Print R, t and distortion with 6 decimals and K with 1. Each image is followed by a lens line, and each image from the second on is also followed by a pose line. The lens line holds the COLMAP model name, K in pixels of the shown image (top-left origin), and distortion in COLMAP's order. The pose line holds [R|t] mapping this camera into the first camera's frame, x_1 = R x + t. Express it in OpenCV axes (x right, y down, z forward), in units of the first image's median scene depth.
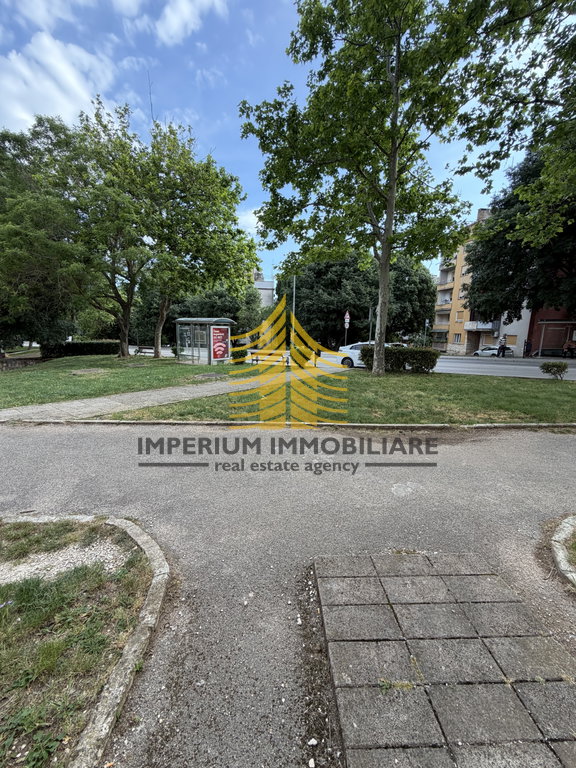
lens RADIAL K [[306.8, 0, 288.8], [0, 306.8, 383.2], [0, 0, 1]] dist [-0.002237, -0.000287]
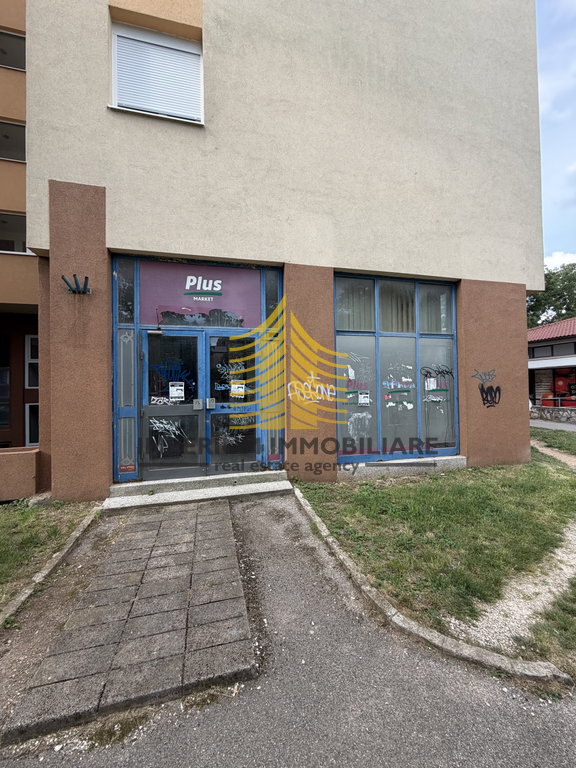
lens RADIAL K [[306.8, 0, 288.8], [0, 306.8, 383.0], [0, 0, 1]] dist [-0.002237, -0.000287]
pose [[-0.977441, -0.011631, -0.210889, 0.198275], [-0.045563, 0.986584, 0.156766, -0.352945], [0.206236, 0.162839, -0.964858, 1.908994]]
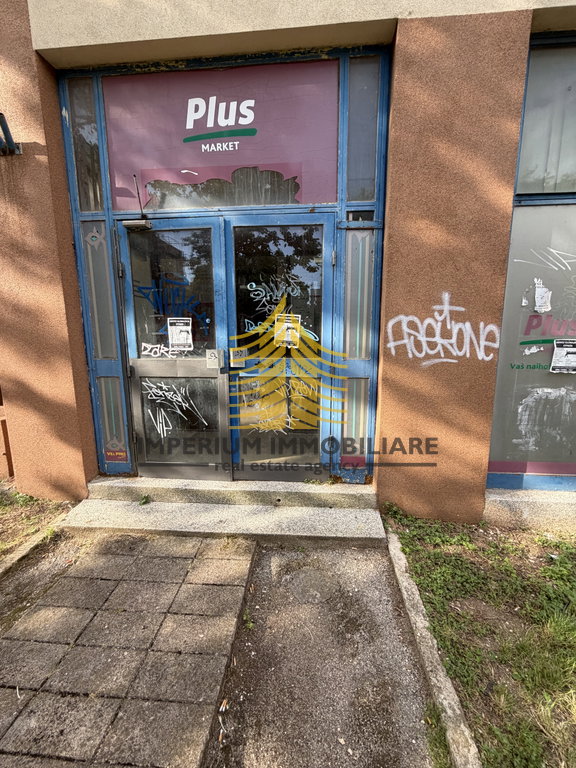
lens RADIAL K [[306.8, 0, 288.9], [0, 306.8, 382.5], [0, 0, 1]] dist [-0.002237, -0.000287]
pose [[-0.993622, -0.036886, 0.106562, -0.085850], [0.000289, 0.944152, 0.329510, -0.112551], [-0.112765, 0.327439, -0.938119, 0.679434]]
